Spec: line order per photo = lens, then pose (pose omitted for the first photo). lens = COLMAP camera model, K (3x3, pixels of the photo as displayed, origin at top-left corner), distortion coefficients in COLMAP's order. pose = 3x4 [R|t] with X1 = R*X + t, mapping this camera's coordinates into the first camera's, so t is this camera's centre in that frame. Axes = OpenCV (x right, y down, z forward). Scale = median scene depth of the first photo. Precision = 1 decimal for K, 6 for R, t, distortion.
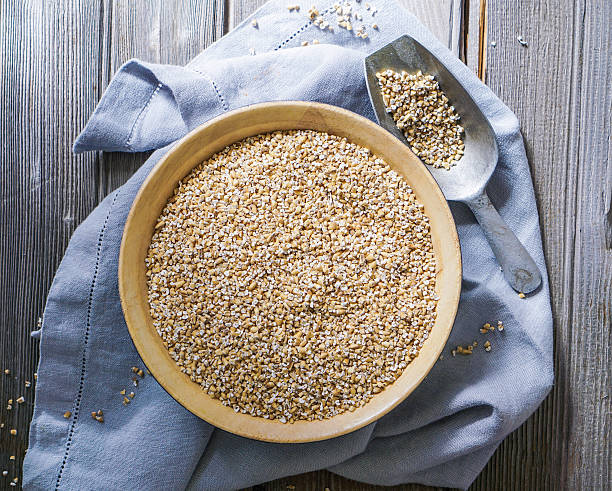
lens RADIAL K [[1314.0, 0, 287.9], [0, 1314.0, 283.4], [0, 0, 1]] dist [0.153444, 0.000000]
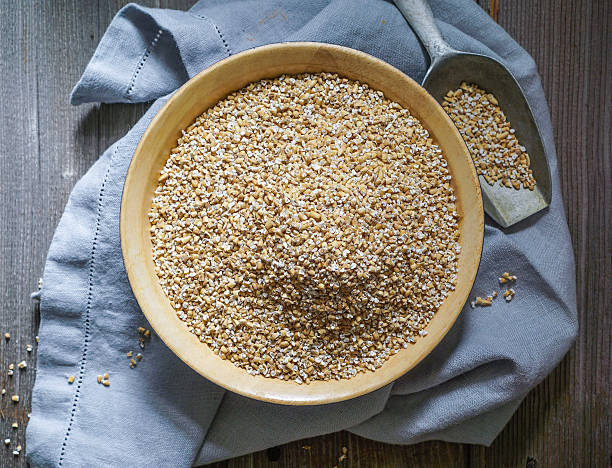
lens RADIAL K [[1171.0, 0, 305.1], [0, 1171.0, 235.6], [0, 0, 1]] dist [0.127087, 0.000000]
pose [[0.999507, -0.023533, 0.020763, -0.013461], [0.023504, 0.999722, 0.001651, -0.001537], [-0.020796, -0.001162, 0.999783, 0.147830]]
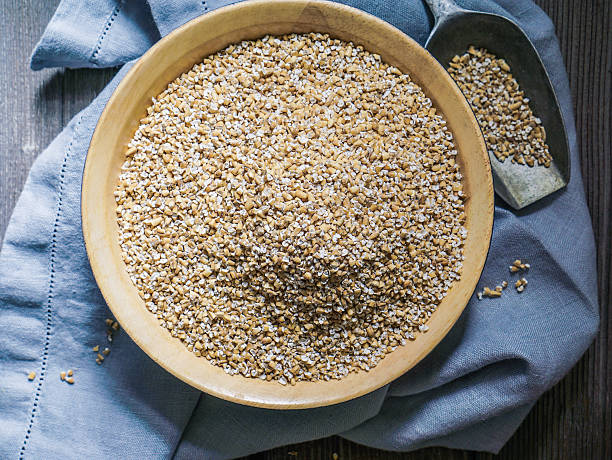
lens RADIAL K [[1170.6, 0, 285.8], [0, 1170.6, 230.7], [0, 0, 1]] dist [0.152237, 0.000000]
pose [[0.999808, -0.019024, 0.004689, -0.003384], [0.018957, 0.999723, 0.013964, -0.002300], [-0.004953, -0.013872, 0.999892, 0.239072]]
